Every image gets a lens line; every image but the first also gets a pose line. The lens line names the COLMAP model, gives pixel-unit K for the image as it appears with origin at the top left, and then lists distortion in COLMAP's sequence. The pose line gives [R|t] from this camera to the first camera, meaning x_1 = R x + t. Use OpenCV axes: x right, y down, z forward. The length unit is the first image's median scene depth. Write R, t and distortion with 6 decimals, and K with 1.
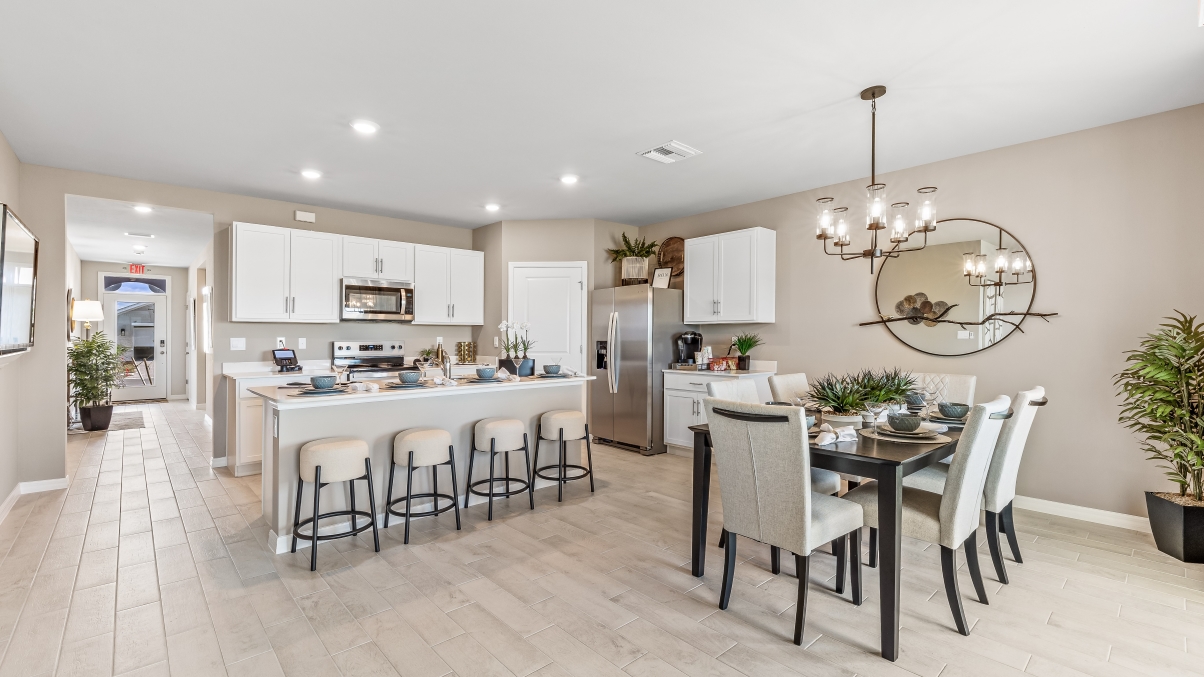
lens RADIAL K [[525.3, 0, 602.0], [0, 525.3, 338.5], [0, 0, 1]] dist [-0.002616, -0.000114]
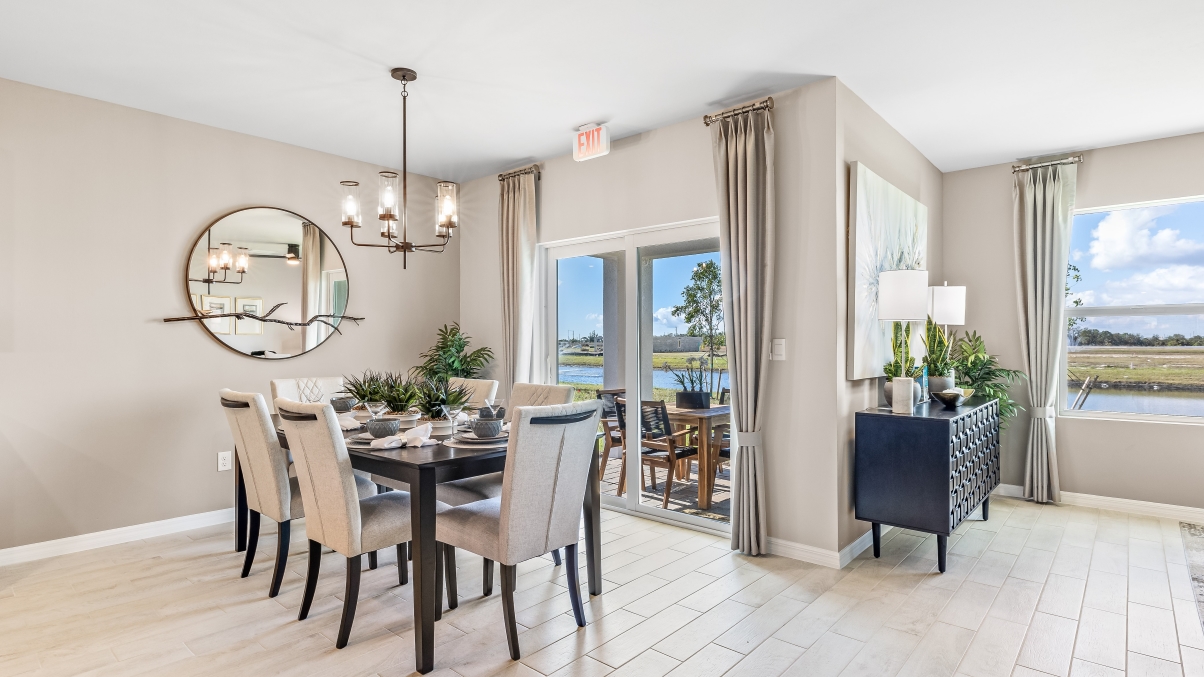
lens RADIAL K [[607.7, 0, 597.2], [0, 607.7, 344.8], [0, 0, 1]] dist [-0.006262, -0.000410]
pose [[-0.110284, -0.001544, 0.993899, -0.315657], [0.003242, 0.999993, 0.001914, 0.005683], [-0.993895, 0.003433, -0.110278, 0.411798]]
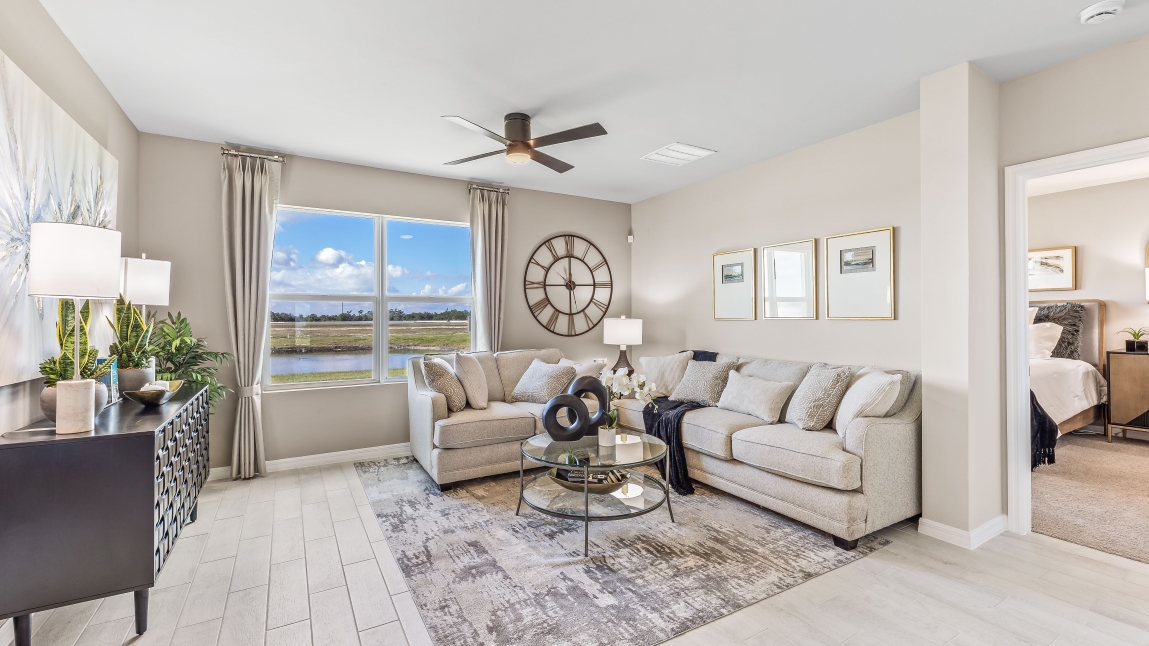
lens RADIAL K [[483.5, 0, 575.0], [0, 483.5, 312.5], [0, 0, 1]] dist [-0.001177, -0.000008]
pose [[-0.980521, 0.006883, 0.196293, -0.156789], [0.004944, 0.999934, -0.010364, -0.000830], [-0.196352, -0.009191, -0.980490, 0.305281]]
